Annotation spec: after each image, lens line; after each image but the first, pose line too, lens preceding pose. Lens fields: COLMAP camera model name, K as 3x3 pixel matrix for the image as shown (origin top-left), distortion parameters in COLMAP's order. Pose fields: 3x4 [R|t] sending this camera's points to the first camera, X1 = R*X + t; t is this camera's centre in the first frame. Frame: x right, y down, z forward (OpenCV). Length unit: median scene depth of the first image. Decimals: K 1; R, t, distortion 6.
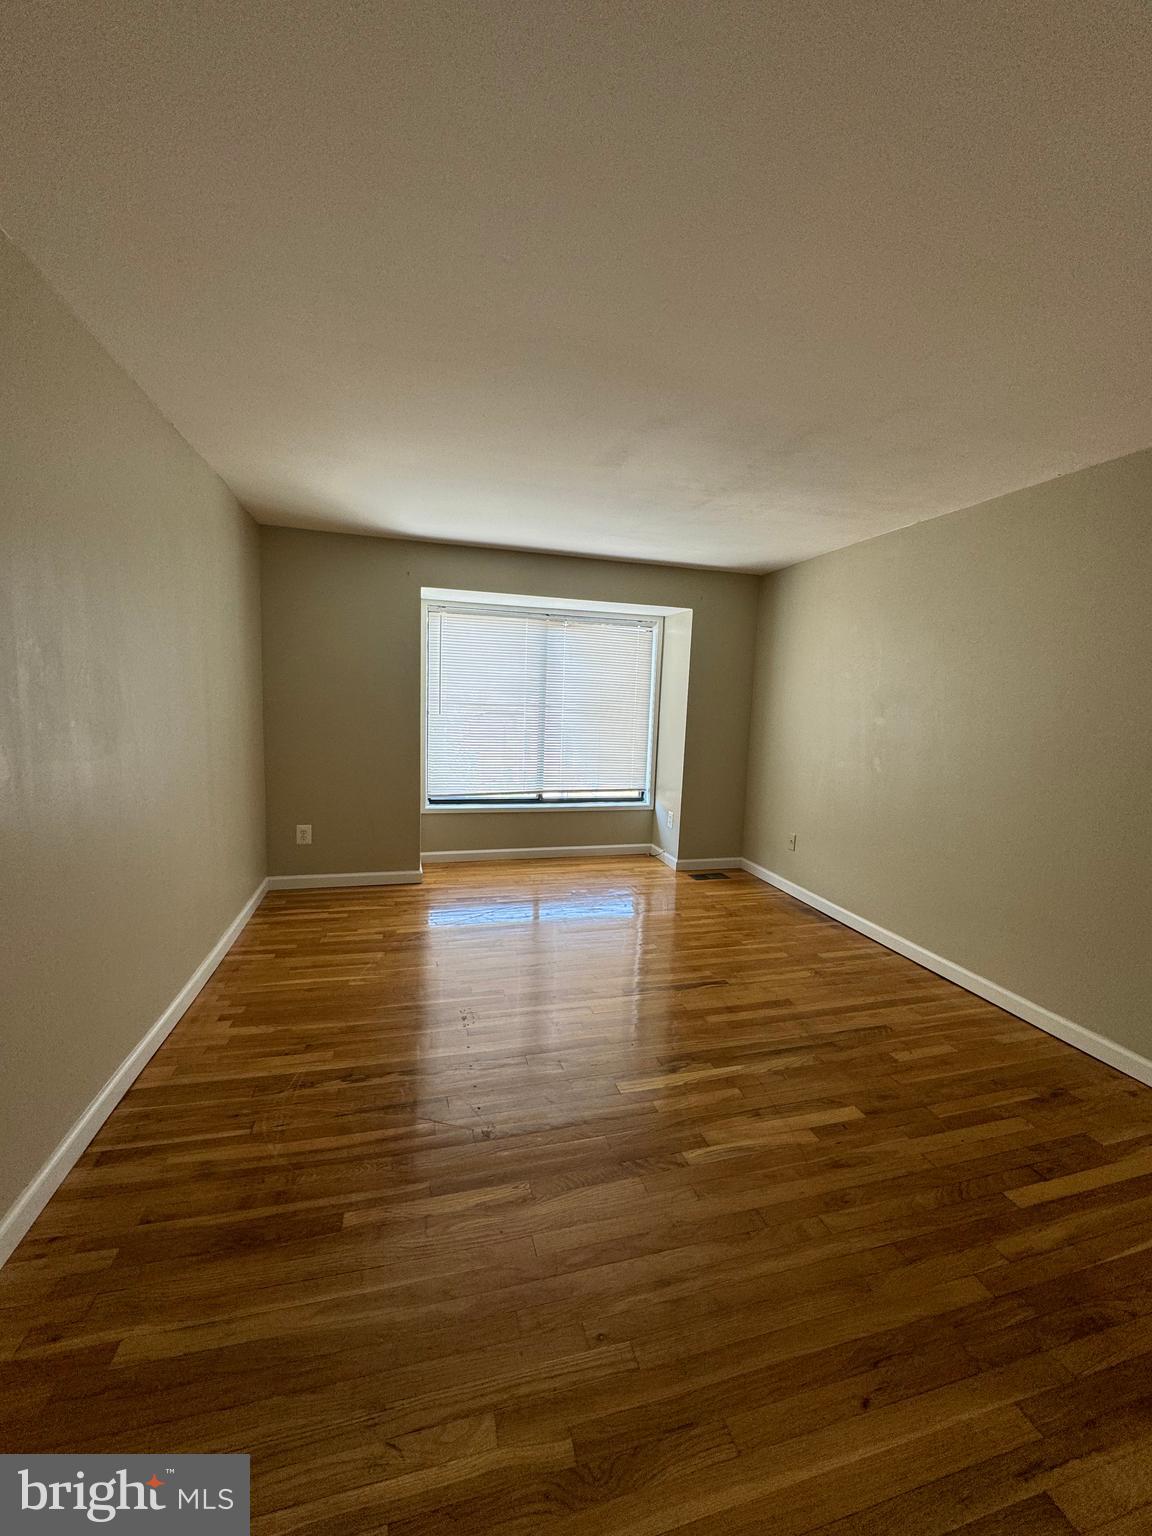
lens RADIAL K [[612.7, 0, 578.5], [0, 612.7, 767.9], [0, 0, 1]] dist [-0.001201, 0.000756]
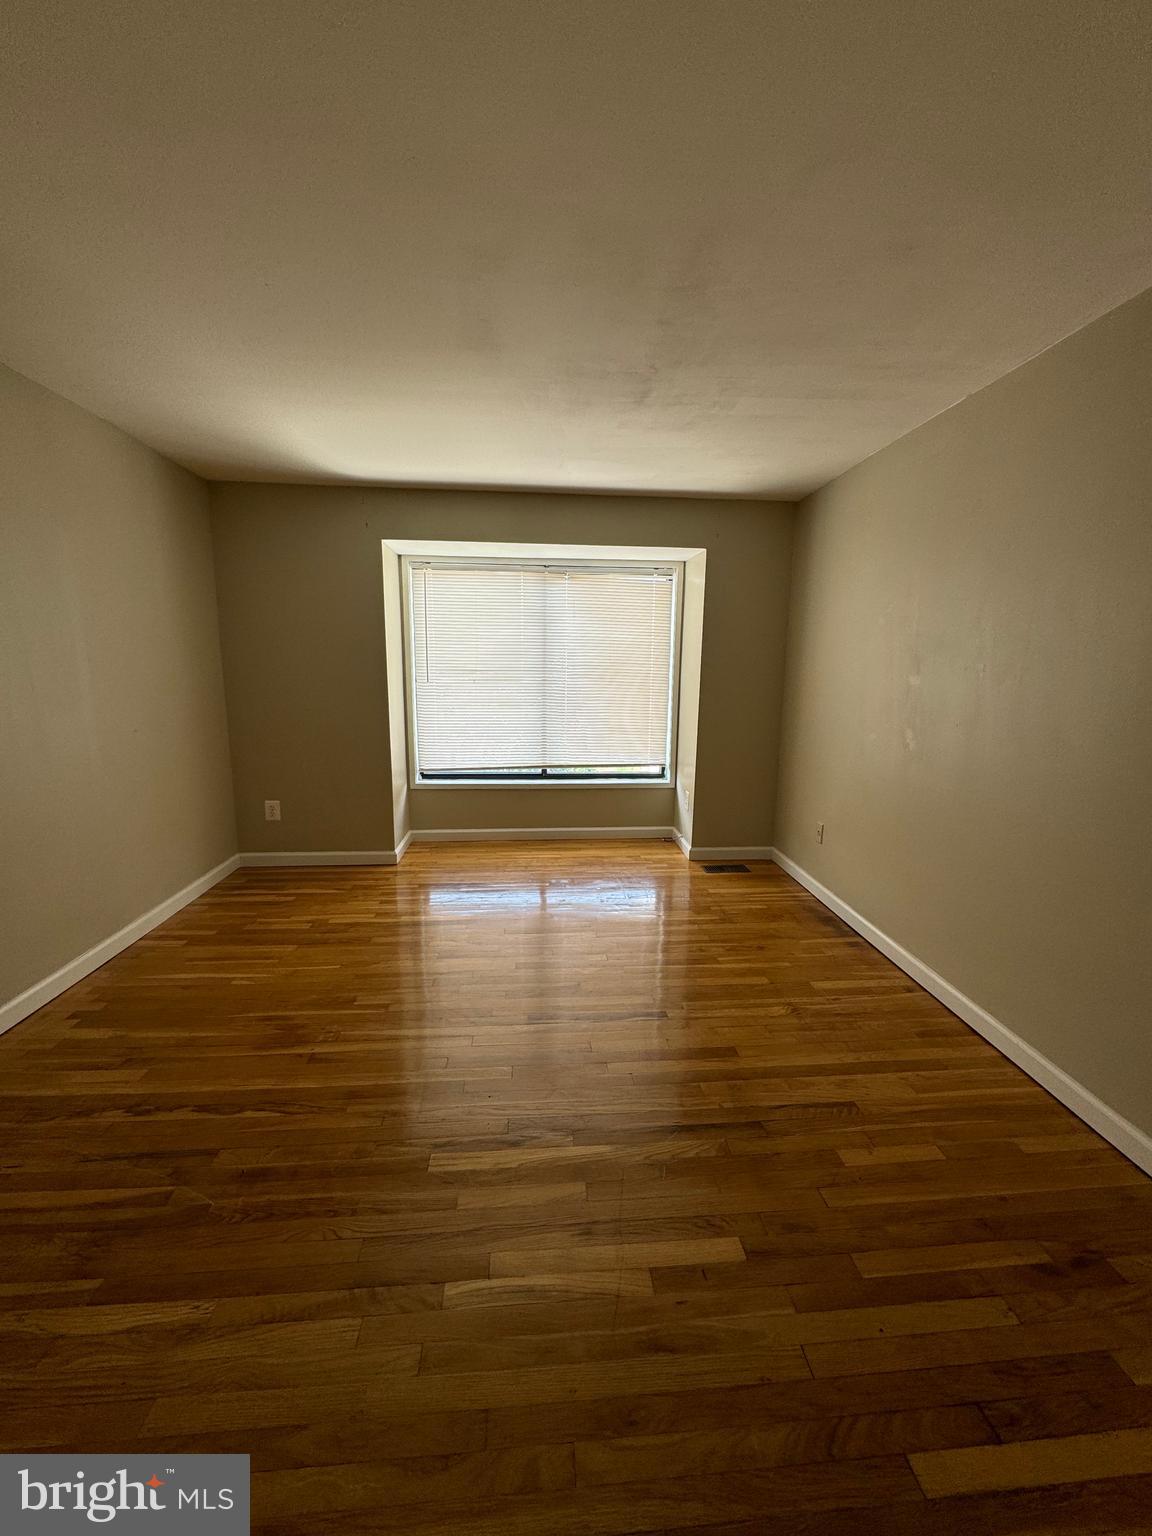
lens RADIAL K [[612.7, 0, 578.5], [0, 612.7, 767.9], [0, 0, 1]] dist [-0.001201, 0.000756]
pose [[0.980850, 0.009924, -0.194513, 0.207787], [0.000025, 0.998695, 0.051078, -0.006361], [0.194766, -0.050105, 0.979569, 0.162157]]
